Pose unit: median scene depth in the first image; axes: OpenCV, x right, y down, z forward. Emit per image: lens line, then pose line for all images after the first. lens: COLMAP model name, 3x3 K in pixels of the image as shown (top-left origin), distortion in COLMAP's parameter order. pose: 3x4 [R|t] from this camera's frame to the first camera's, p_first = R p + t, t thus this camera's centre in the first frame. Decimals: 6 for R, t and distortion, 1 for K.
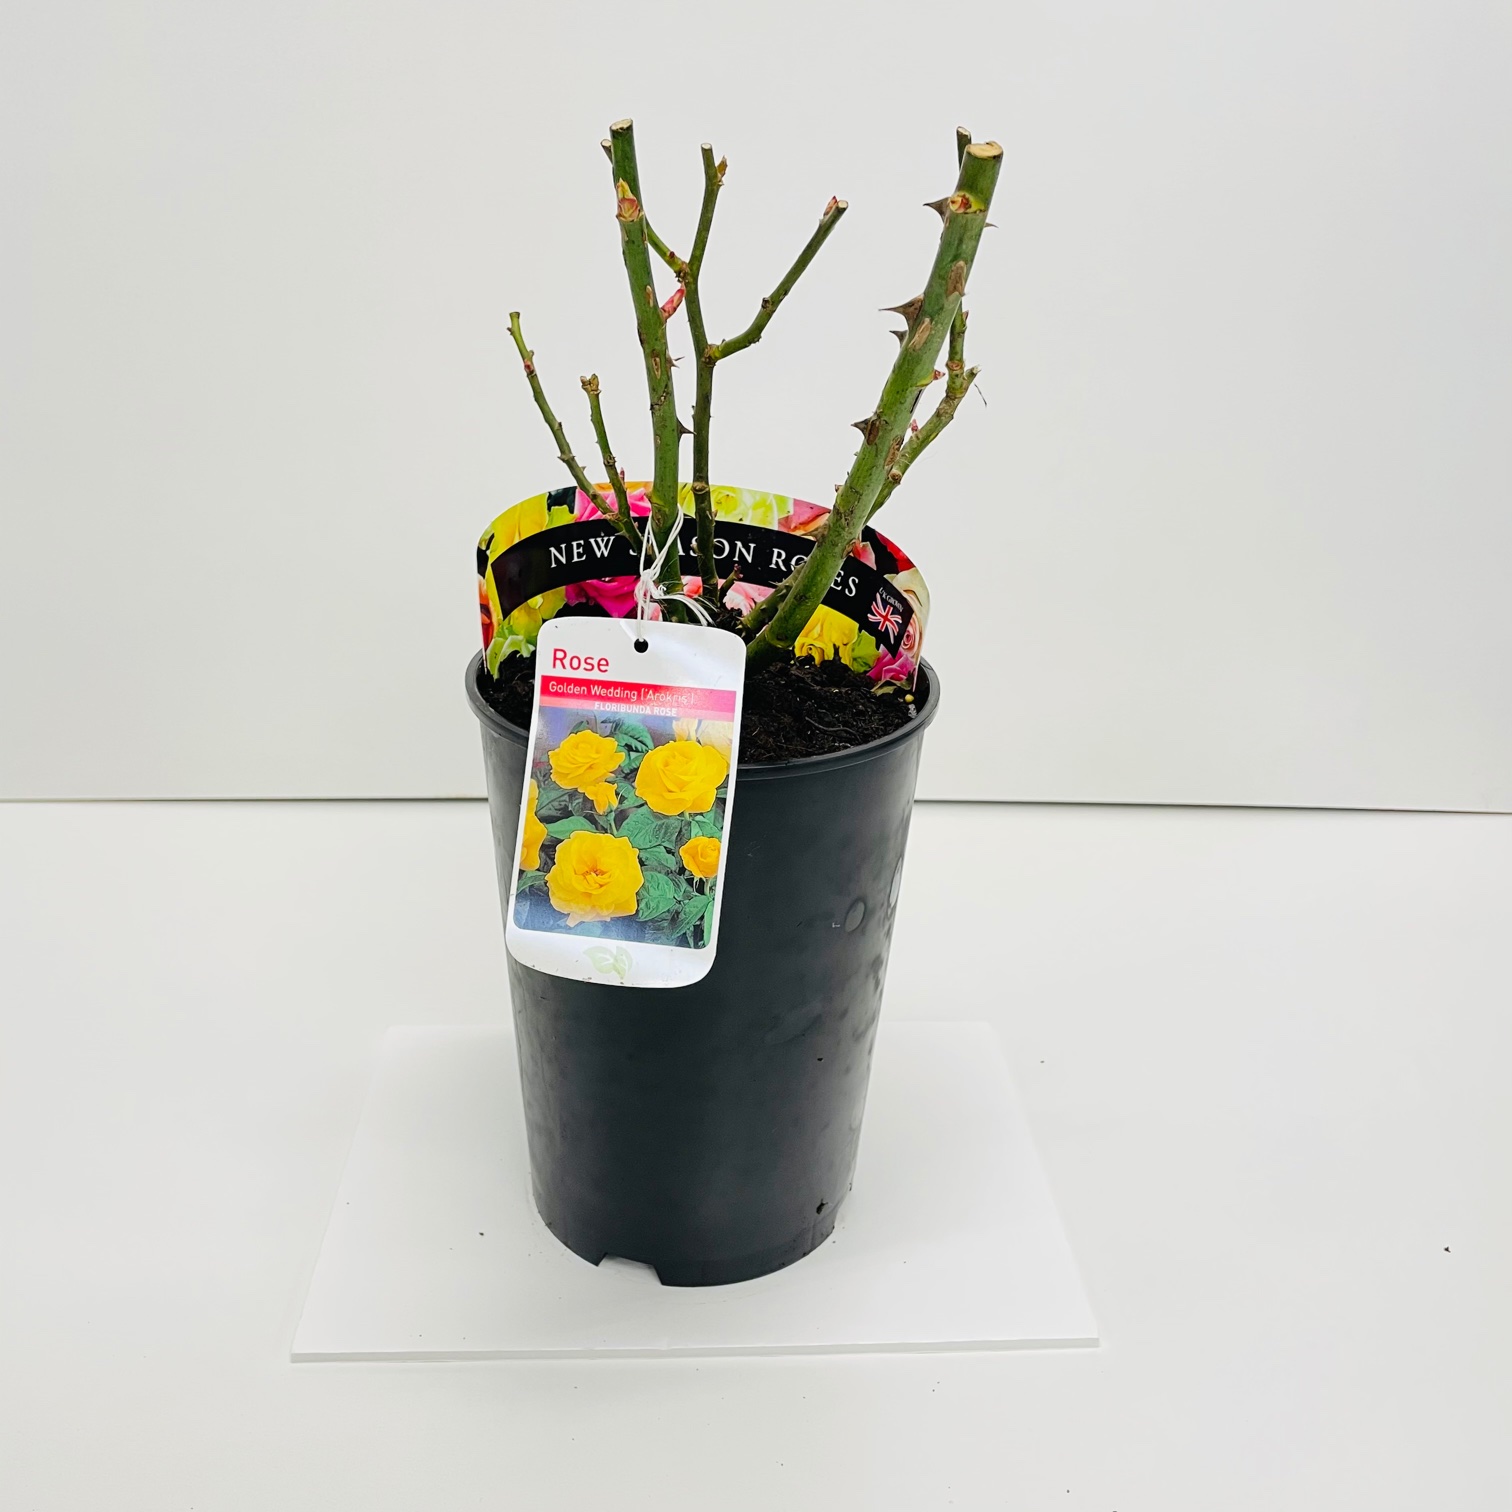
lens RADIAL K [[1611.1, 0, 755.8], [0, 1611.1, 746.3], [0, 0, 1]] dist [0.019449, 0.000000]
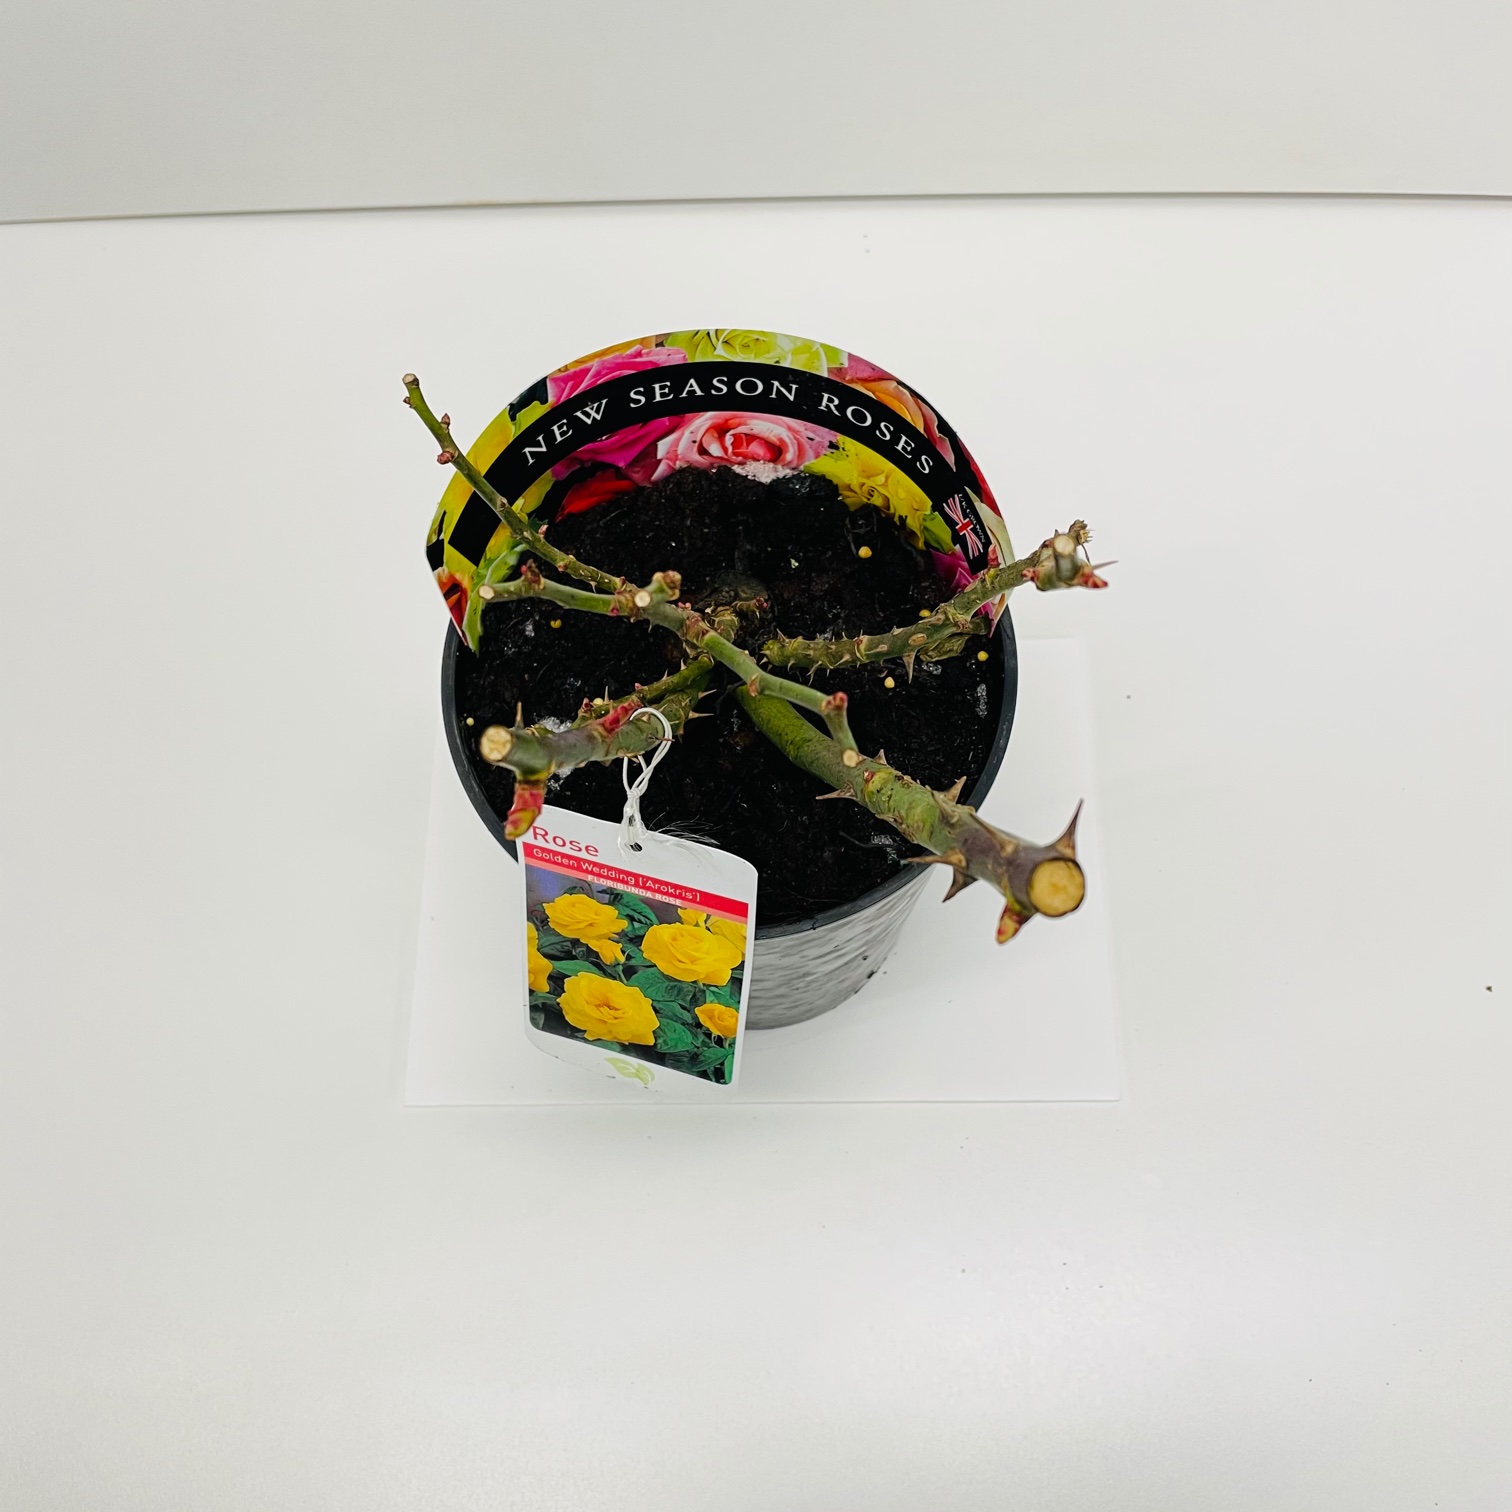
lens RADIAL K [[1611.1, 0, 747.0], [0, 1611.1, 763.4], [0, 0, 1]] dist [0.019449, 0.000000]
pose [[0.995638, 0.028956, -0.088693, 0.050134], [0.045082, 0.682970, 0.729054, -0.583936], [0.081685, -0.729873, 0.678685, 0.395267]]
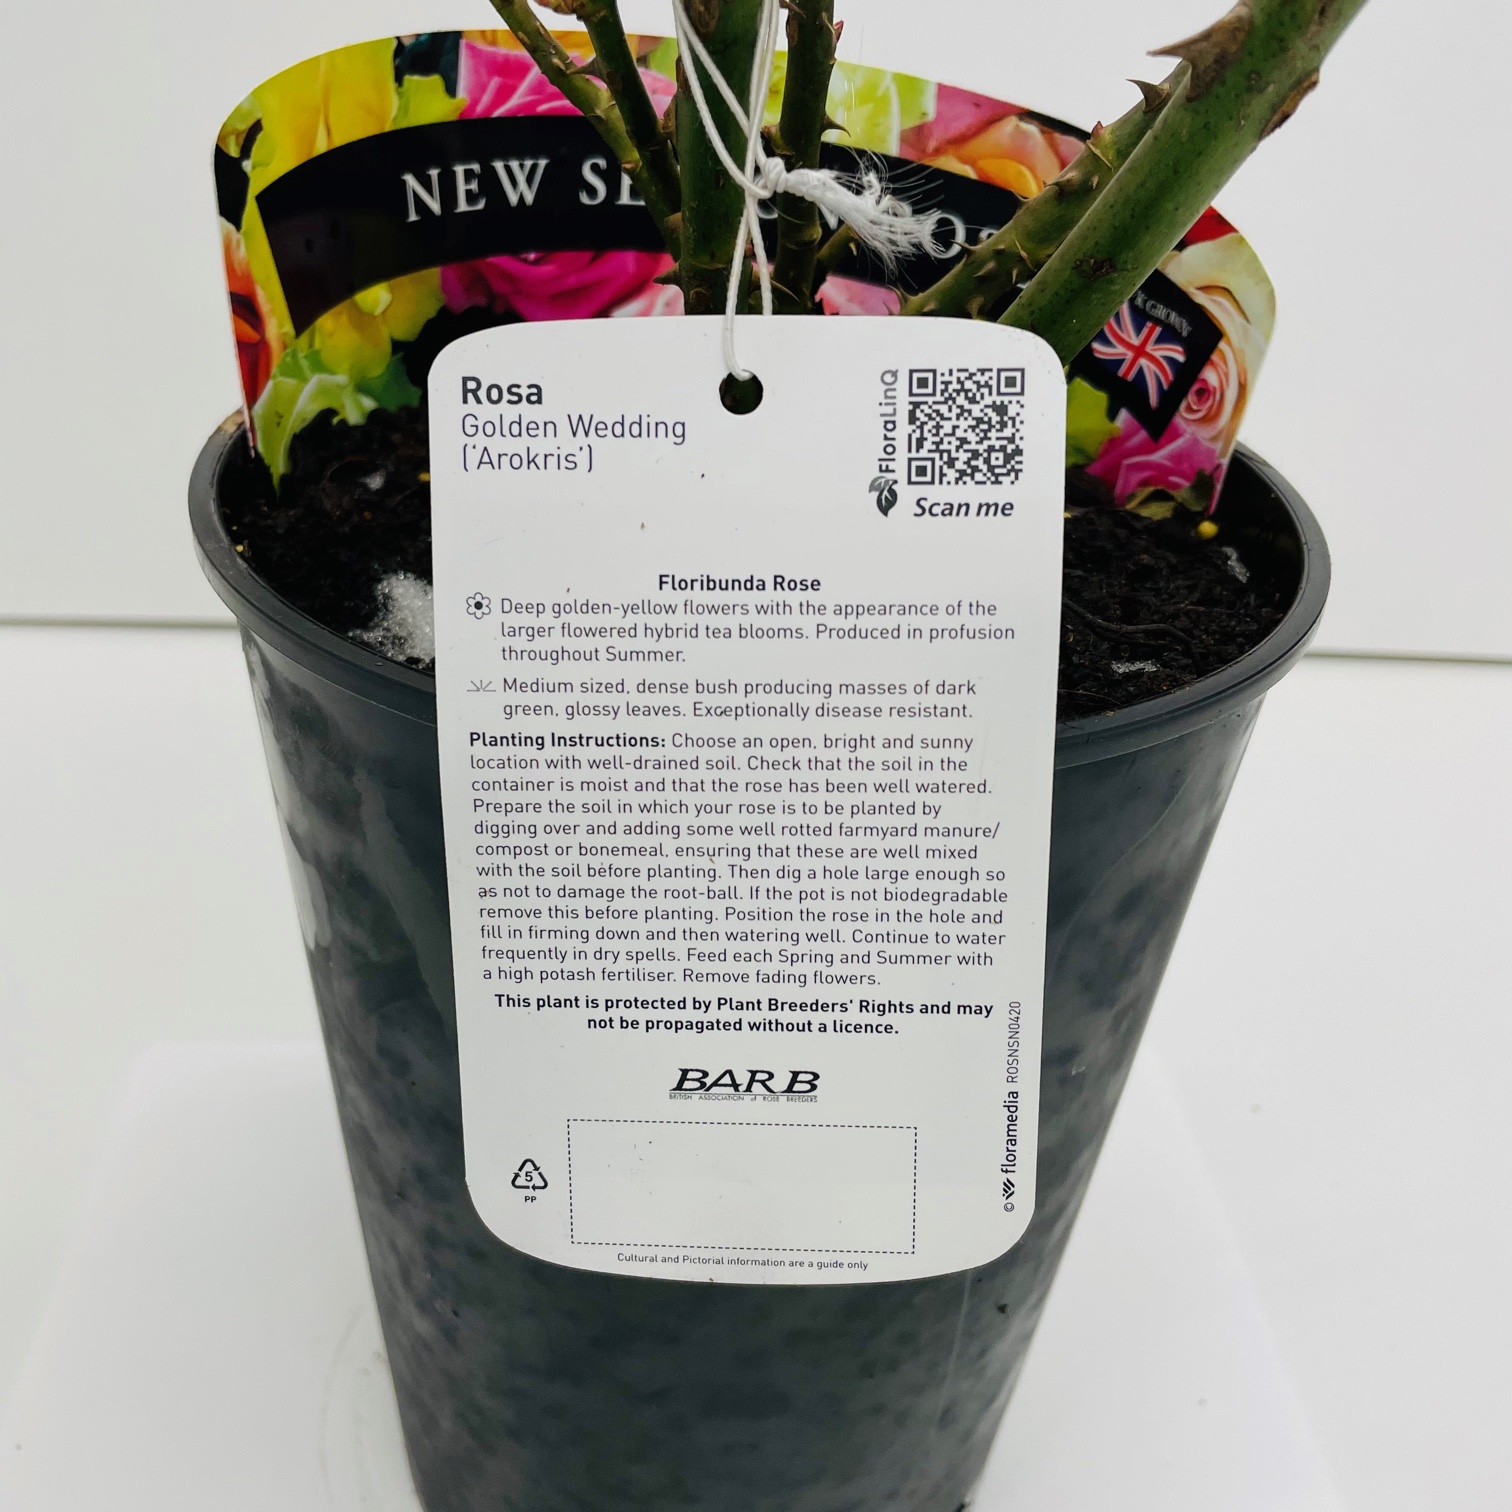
lens RADIAL K [[1611.1, 0, 754.1], [0, 1611.1, 751.2], [0, 0, 1]] dist [0.019449, 0.000000]
pose [[0.998447, 0.005202, 0.055463, -0.056407], [-0.013118, 0.989589, 0.143325, -0.031629], [-0.054140, -0.143830, 0.988120, 0.545255]]
